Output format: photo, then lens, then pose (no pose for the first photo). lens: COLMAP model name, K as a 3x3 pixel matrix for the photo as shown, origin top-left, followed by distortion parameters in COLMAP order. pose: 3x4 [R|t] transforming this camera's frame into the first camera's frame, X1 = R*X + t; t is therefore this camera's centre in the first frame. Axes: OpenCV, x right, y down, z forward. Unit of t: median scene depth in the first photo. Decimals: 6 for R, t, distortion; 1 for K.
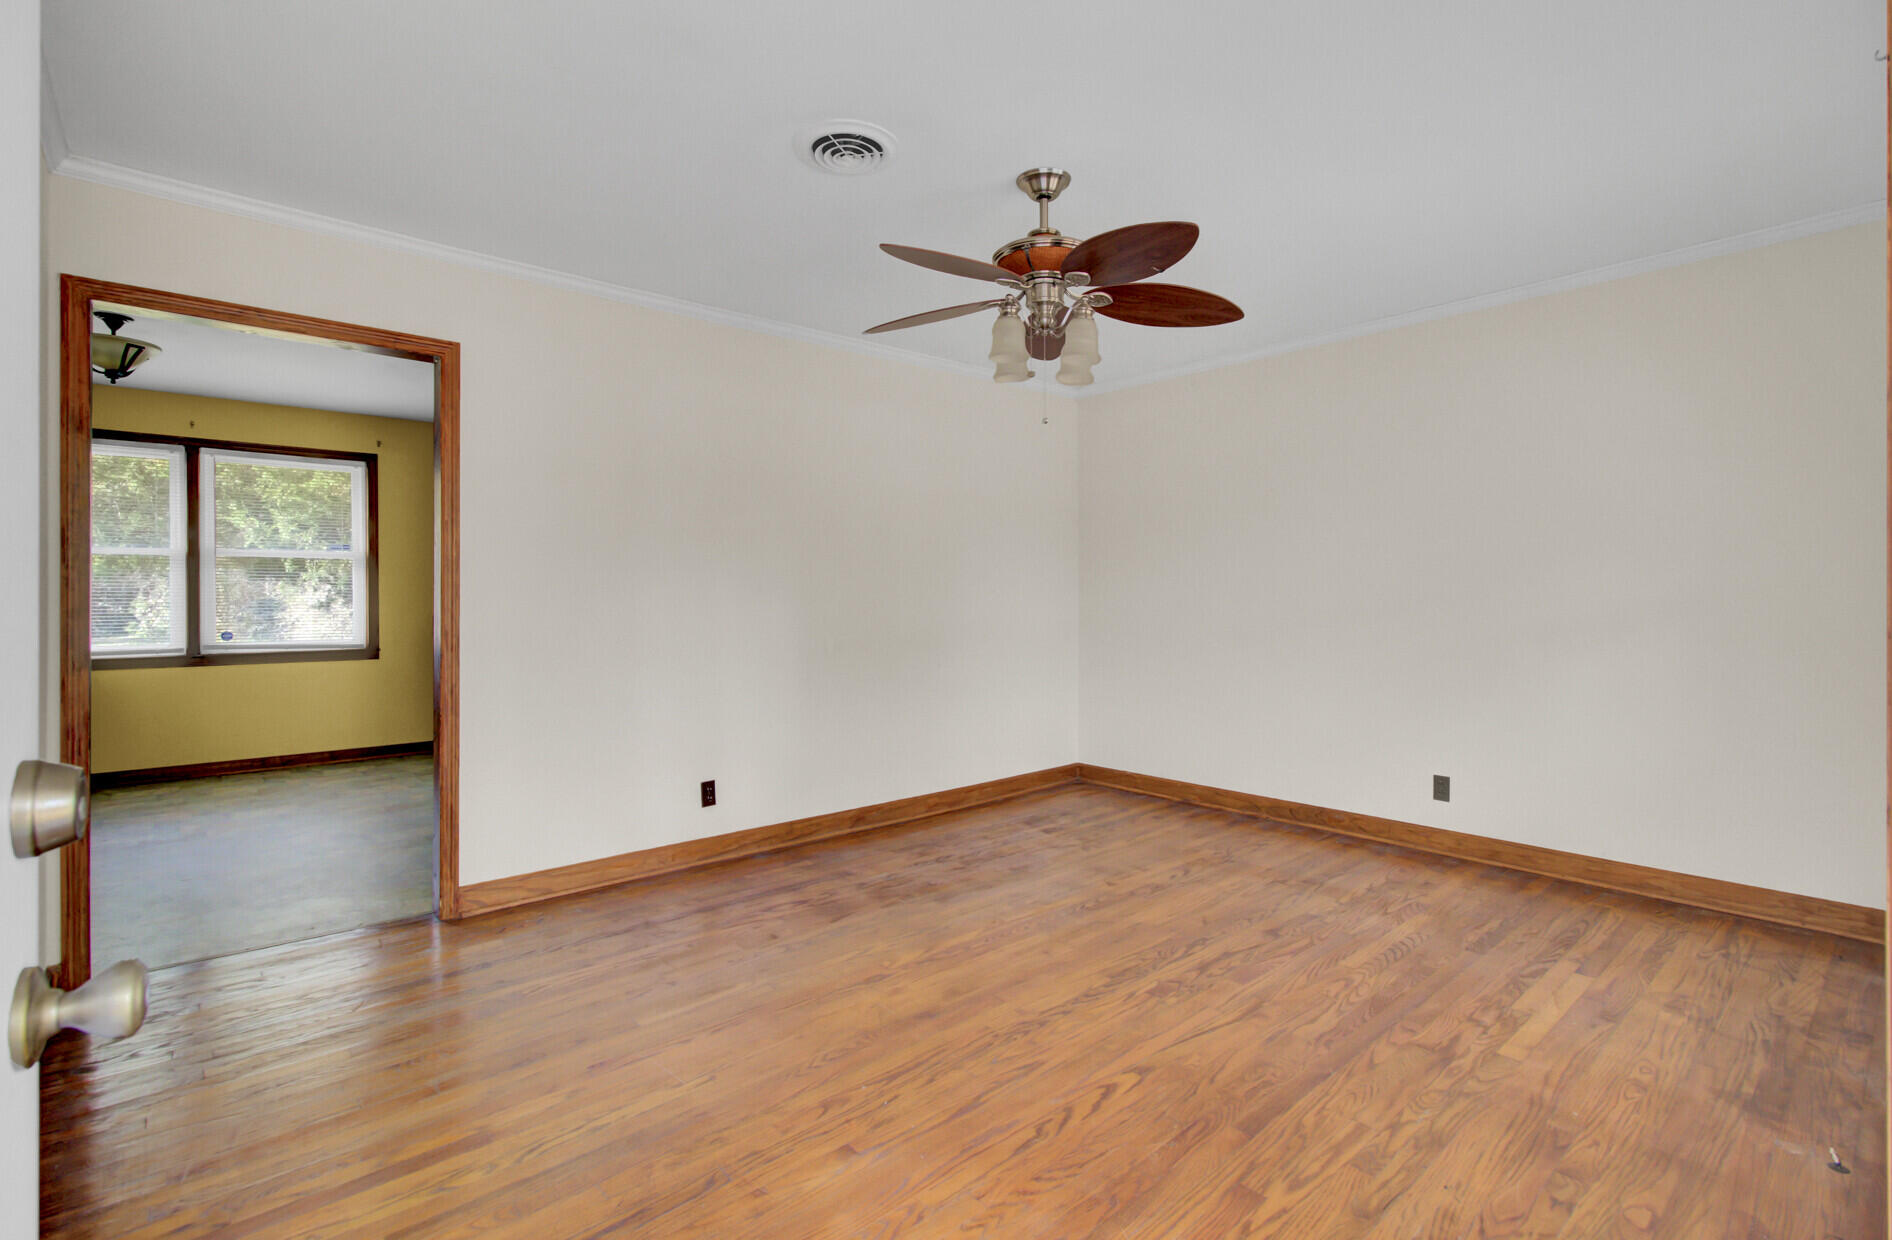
lens RADIAL K [[876.9, 0, 952.9], [0, 876.9, 605.2], [0, 0, 1]] dist [-0.015372, 0.007210]
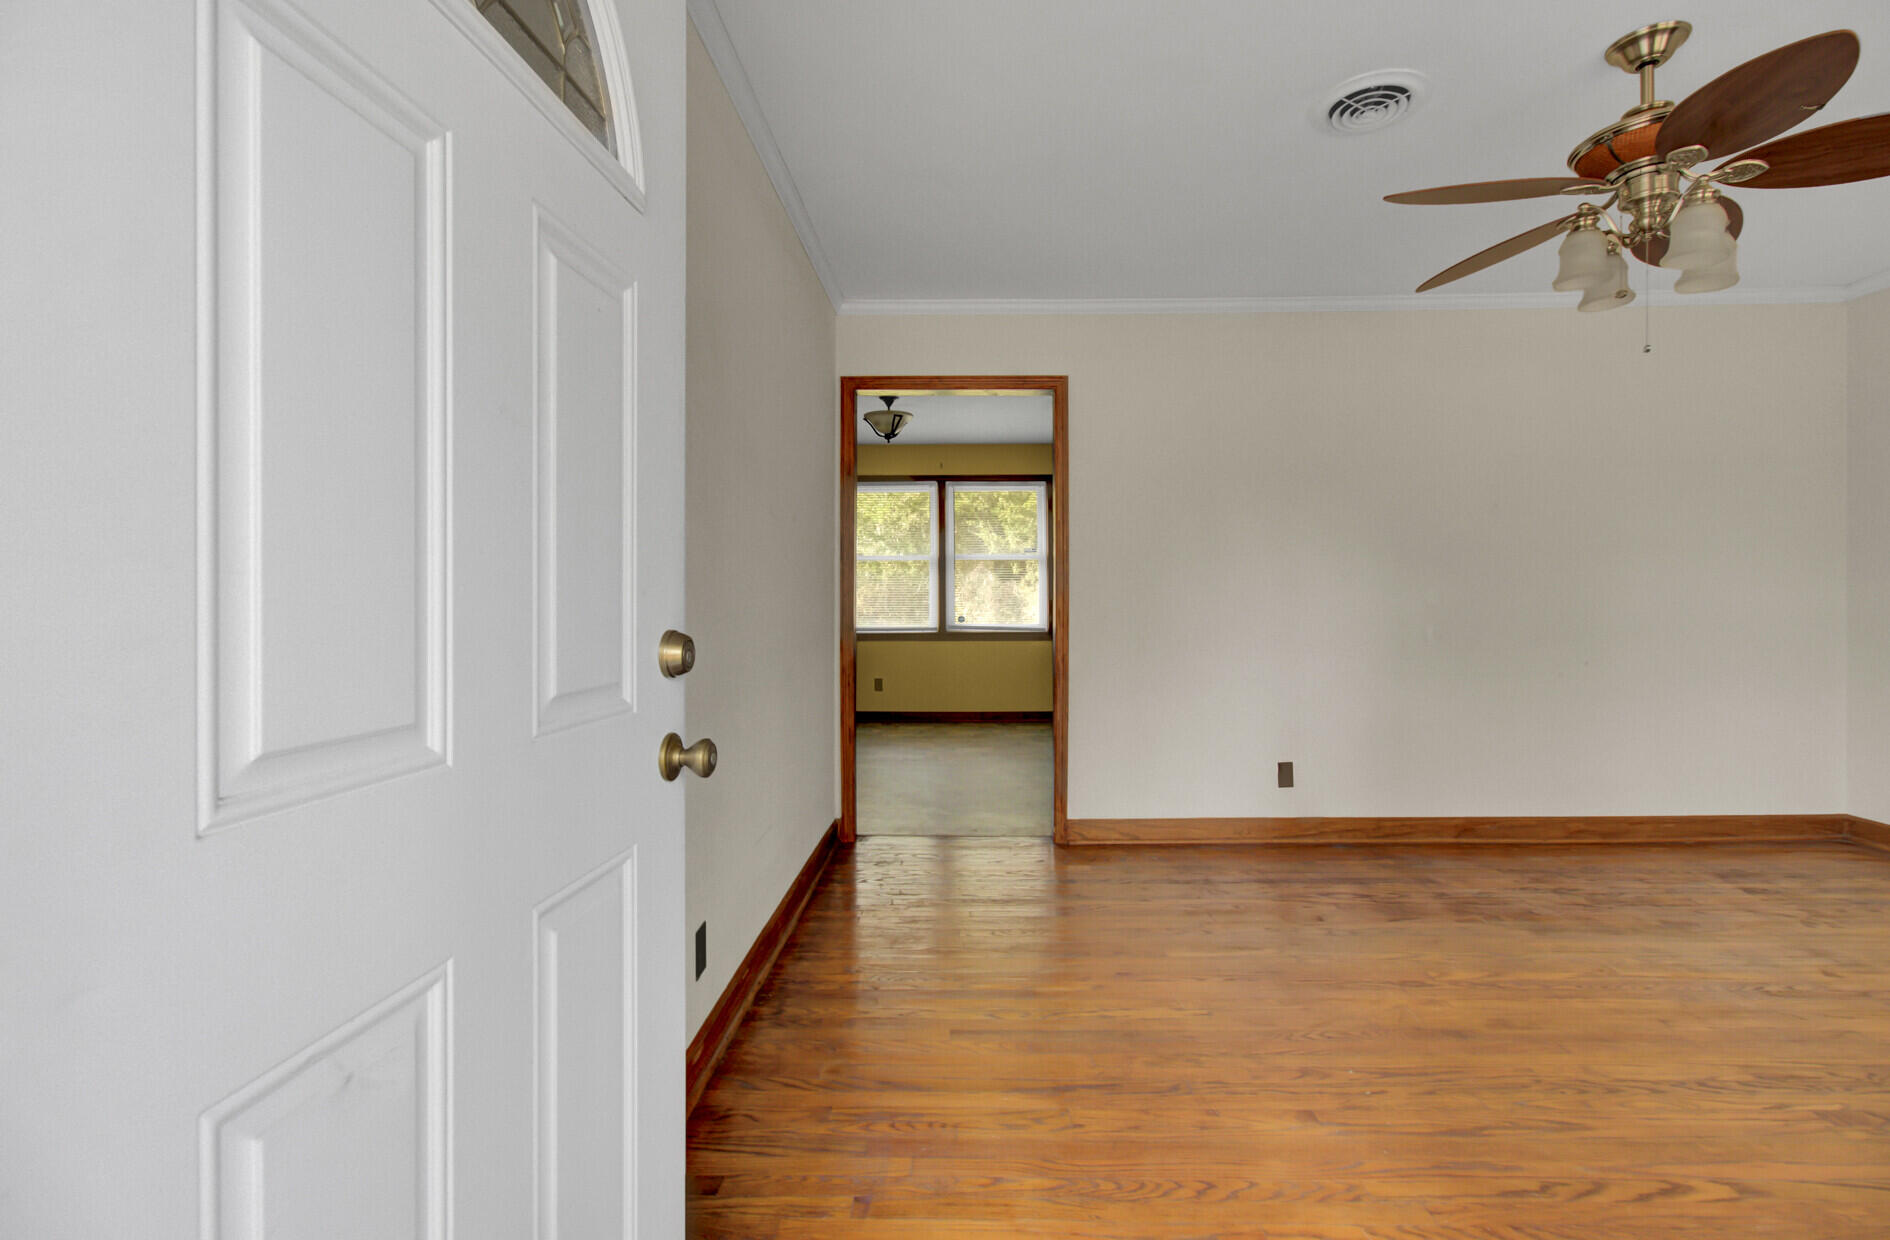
lens RADIAL K [[861.4, 0, 938.8], [0, 861.4, 617.0], [0, 0, 1]] dist [-0.004090, 0.000112]
pose [[0.728232, 0.014327, -0.685181, 0.163806], [-0.002663, 0.999833, 0.018077, 0.020038], [0.685325, -0.011340, 0.728149, -0.010075]]
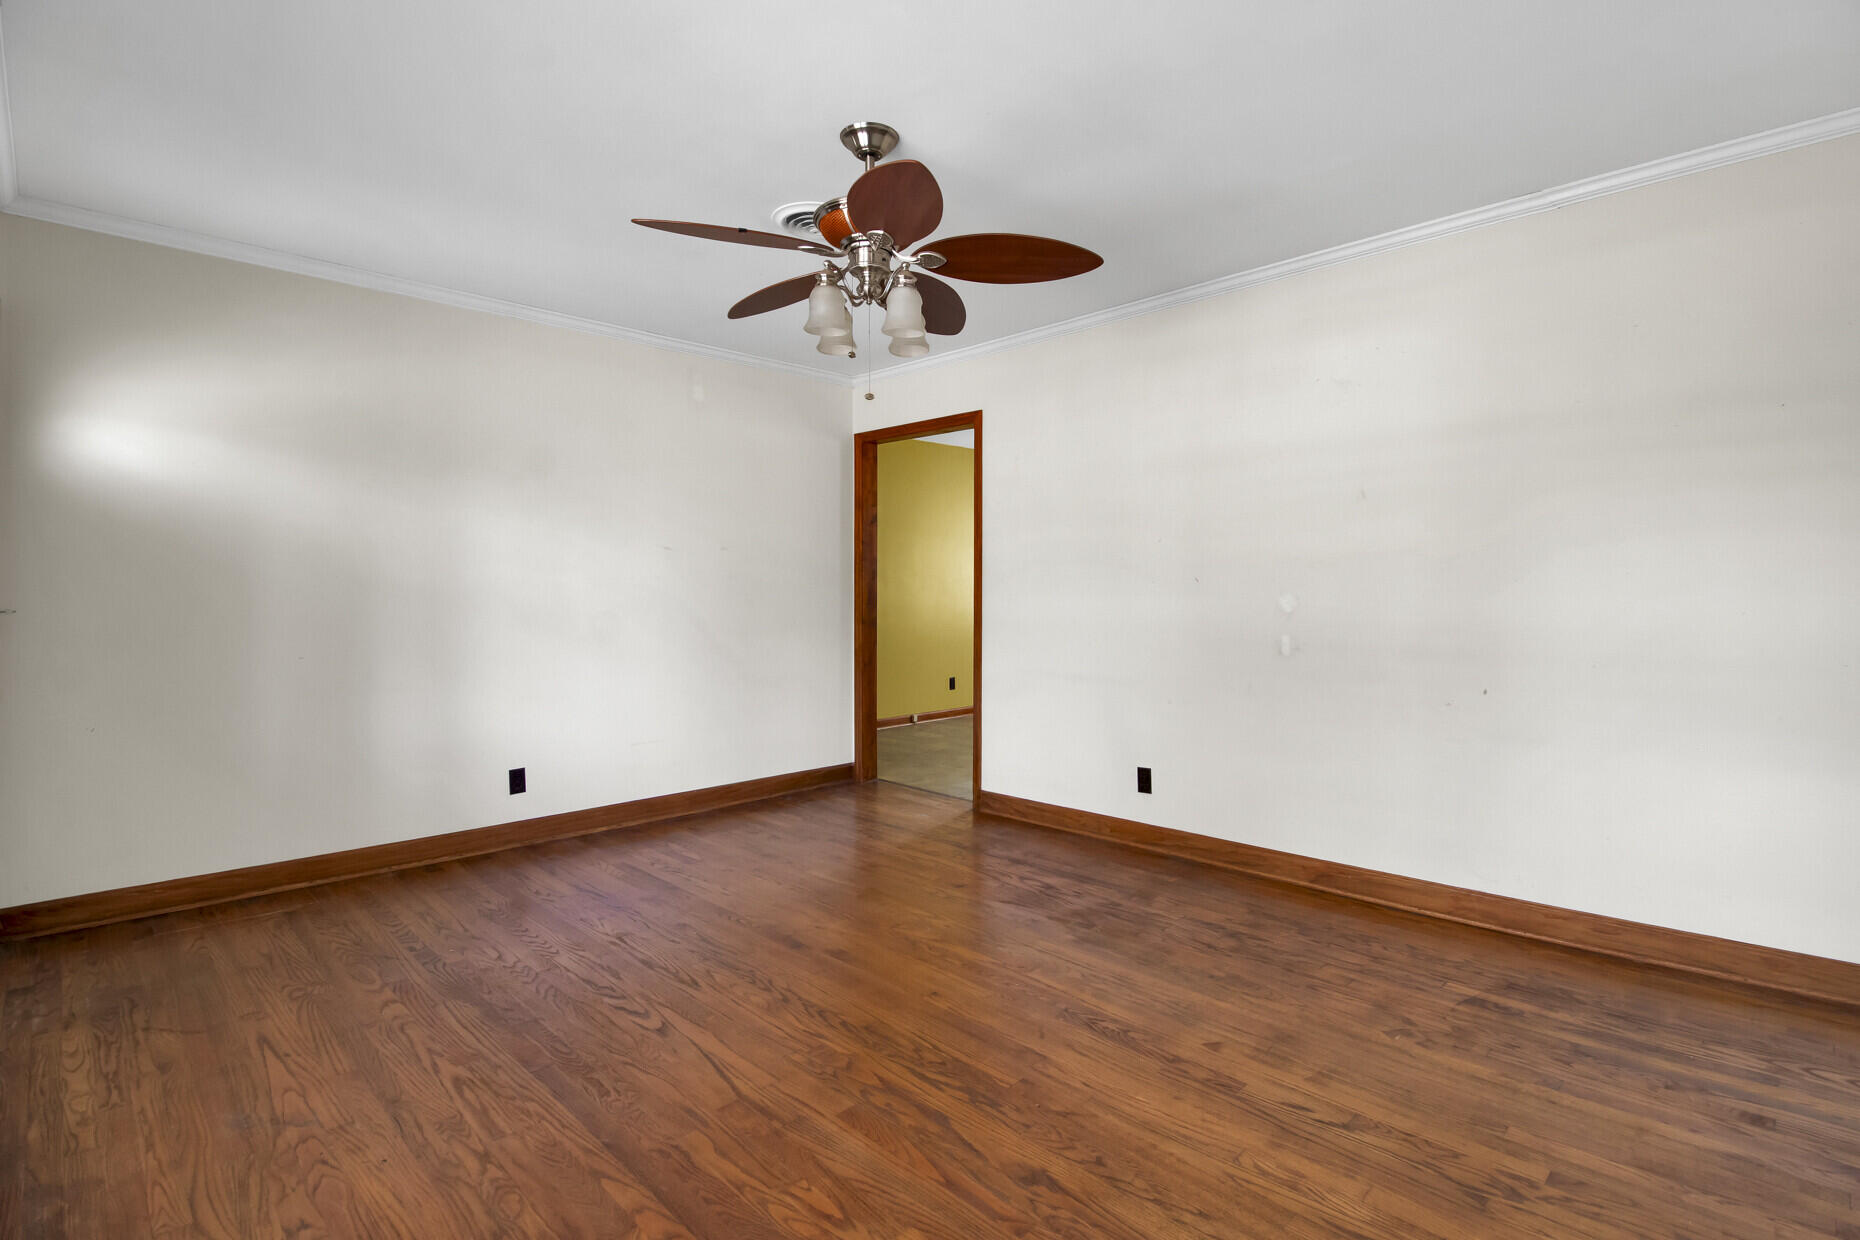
lens RADIAL K [[847.7, 0, 915.1], [0, 847.7, 610.9], [0, 0, 1]] dist [-0.004090, 0.000112]
pose [[0.066685, 0.027070, -0.997407, 0.994711], [-0.001000, 0.999633, 0.027064, -0.012442], [0.997774, -0.000807, 0.066688, 0.972714]]
